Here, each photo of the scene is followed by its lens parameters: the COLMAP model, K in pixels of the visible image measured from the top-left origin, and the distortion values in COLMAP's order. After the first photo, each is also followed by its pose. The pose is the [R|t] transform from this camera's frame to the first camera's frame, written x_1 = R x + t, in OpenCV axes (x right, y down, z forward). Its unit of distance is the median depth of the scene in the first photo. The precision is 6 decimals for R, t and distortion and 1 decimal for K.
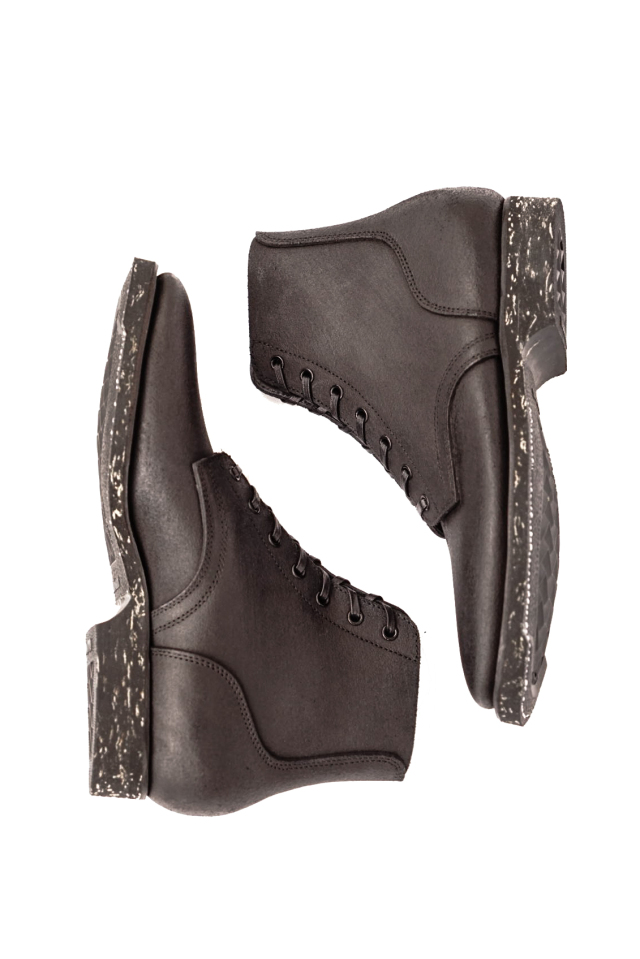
lens RADIAL K [[2043.1, 0, 318.4], [0, 2043.1, 481.9], [0, 0, 1]] dist [0.495825, 0.000000]
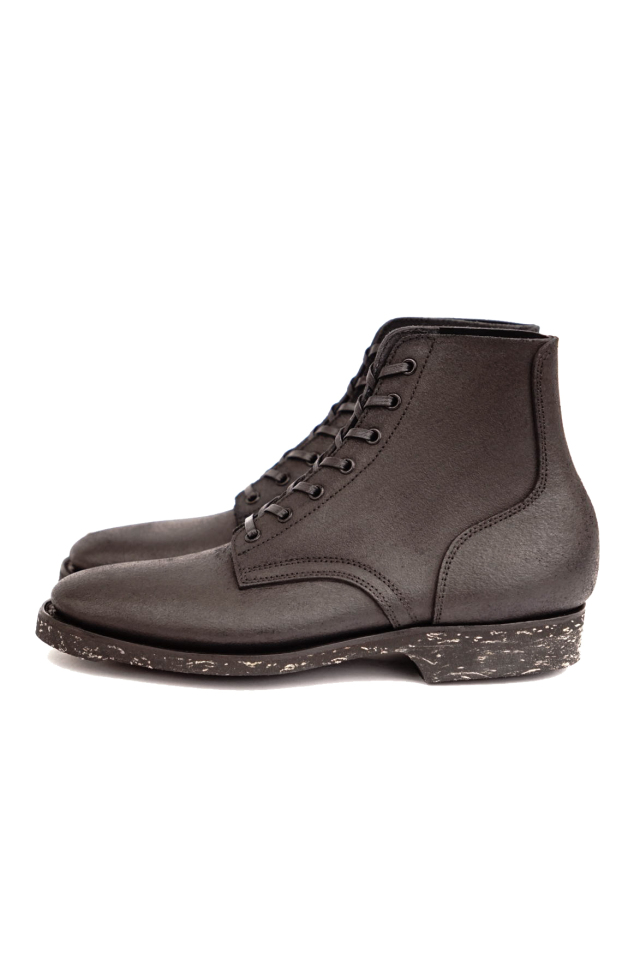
lens RADIAL K [[1781.5, 0, 321.4], [0, 1781.5, 480.4], [0, 0, 1]] dist [0.255236, 0.000000]
pose [[0.058968, 0.926096, 0.372650, -0.287612], [-0.970207, -0.034707, 0.239778, -0.225098], [0.234991, -0.375687, 0.896459, 0.266970]]
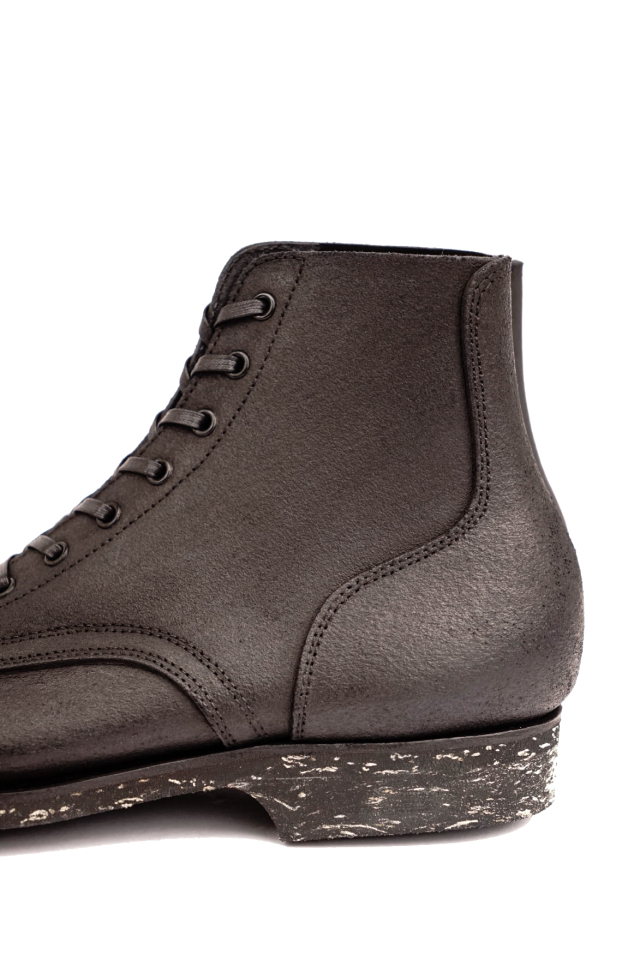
lens RADIAL K [[2045.2, 0, 321.1], [0, 2045.2, 479.5], [0, 0, 1]] dist [0.495825, 0.000000]
pose [[0.066154, 0.938615, 0.338564, -0.170006], [-0.957761, -0.035432, 0.285373, -0.244226], [0.279851, -0.343142, 0.896625, 0.520470]]
